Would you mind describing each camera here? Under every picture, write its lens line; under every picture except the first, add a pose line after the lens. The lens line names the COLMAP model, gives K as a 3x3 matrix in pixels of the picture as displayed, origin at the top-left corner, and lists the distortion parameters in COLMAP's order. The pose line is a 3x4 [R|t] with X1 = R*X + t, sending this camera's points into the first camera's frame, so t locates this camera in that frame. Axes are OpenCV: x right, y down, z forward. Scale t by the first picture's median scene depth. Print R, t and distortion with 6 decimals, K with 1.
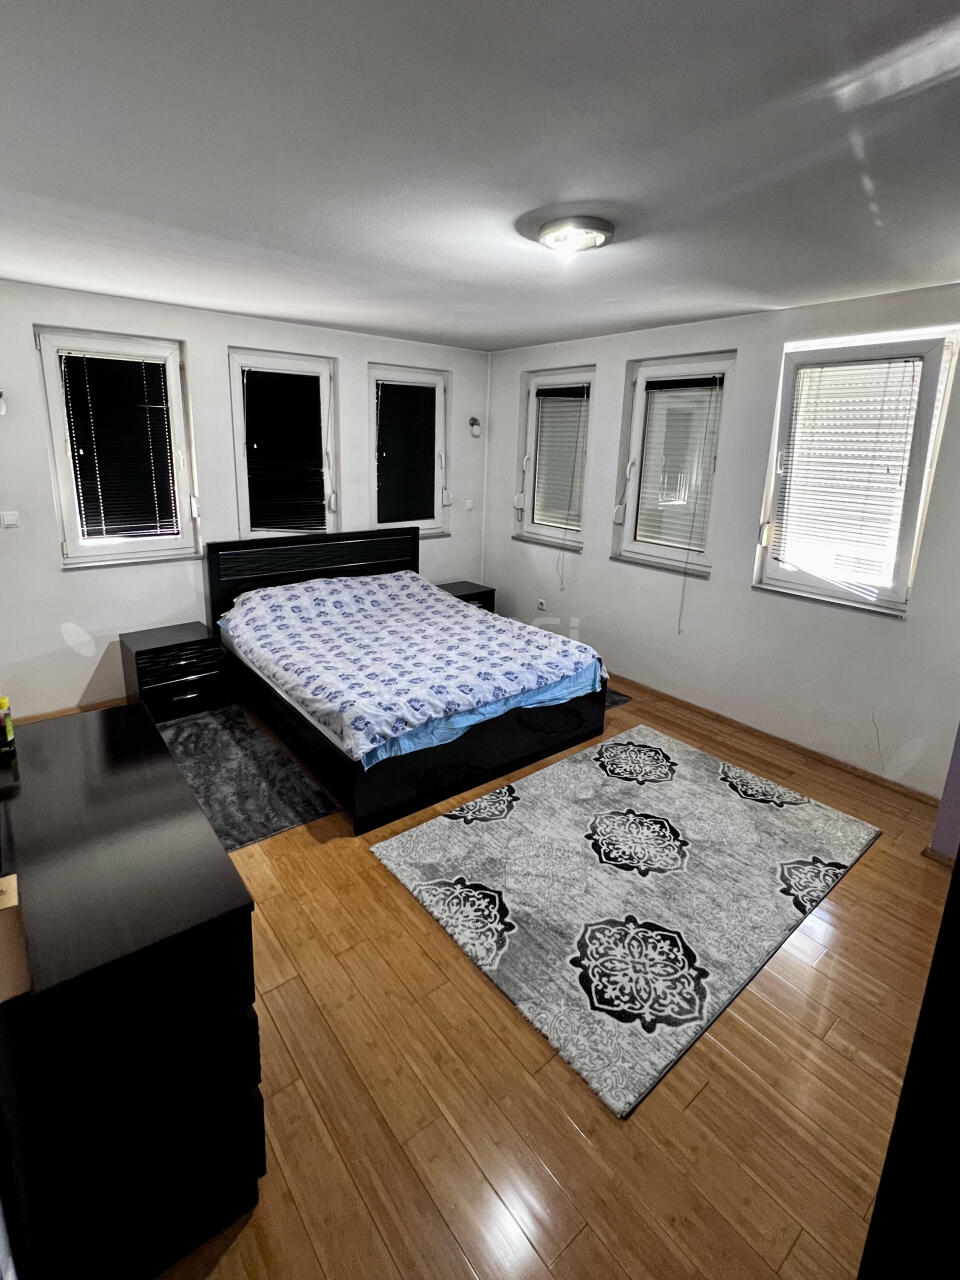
lens RADIAL K [[603.6, 0, 471.8], [0, 603.6, 581.4], [0, 0, 1]] dist [0.000133, 0.000075]
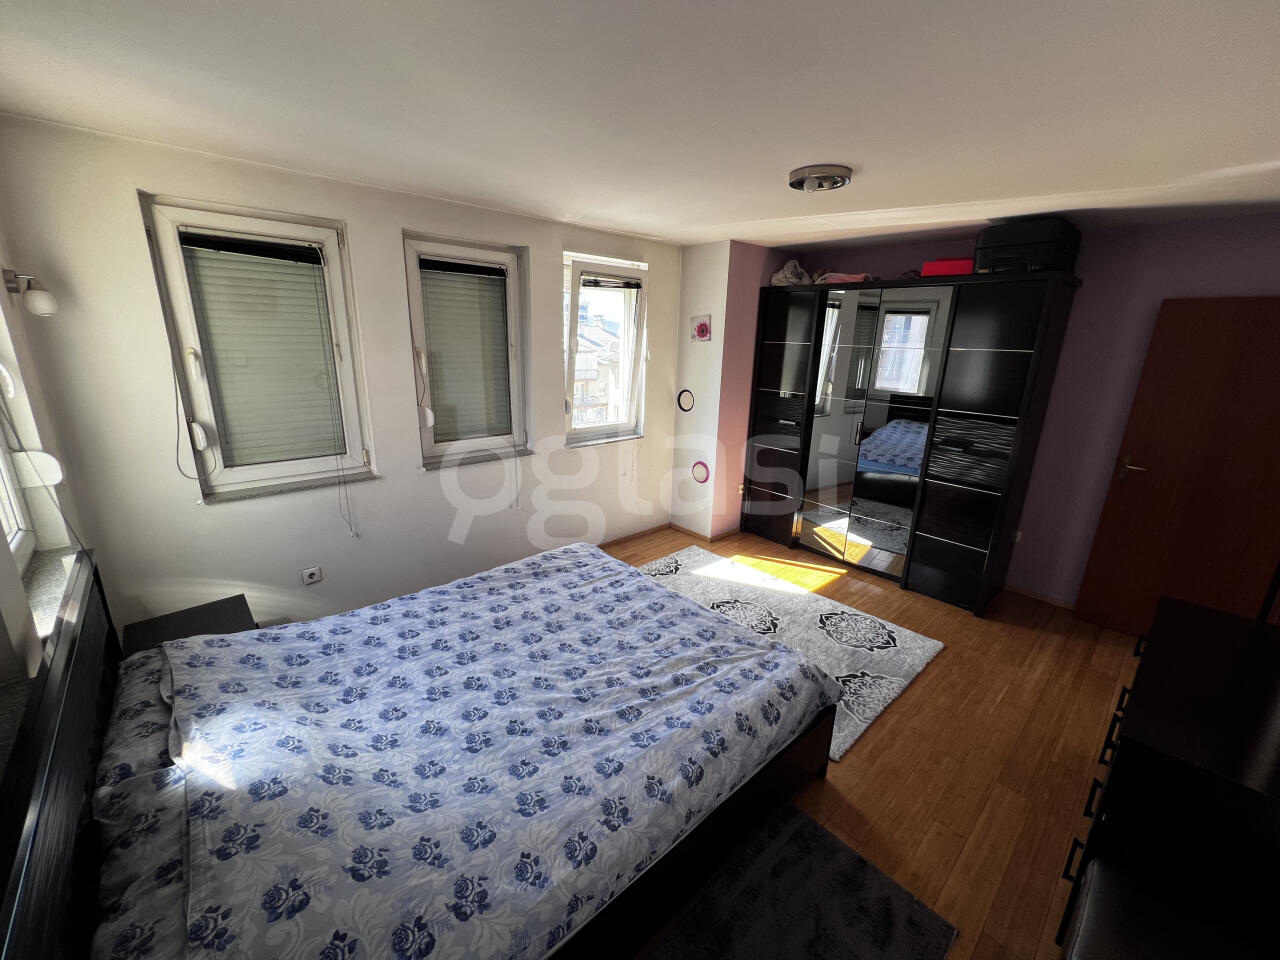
lens RADIAL K [[511.7, 0, 640.0], [0, 511.7, 480.0], [0, 0, 1]] dist [-0.002942, 0.000020]
pose [[-0.068011, -0.297265, 0.952370, -0.775836], [0.198847, 0.931389, 0.304916, -0.300312], [-0.977668, 0.210114, -0.004234, 1.163361]]
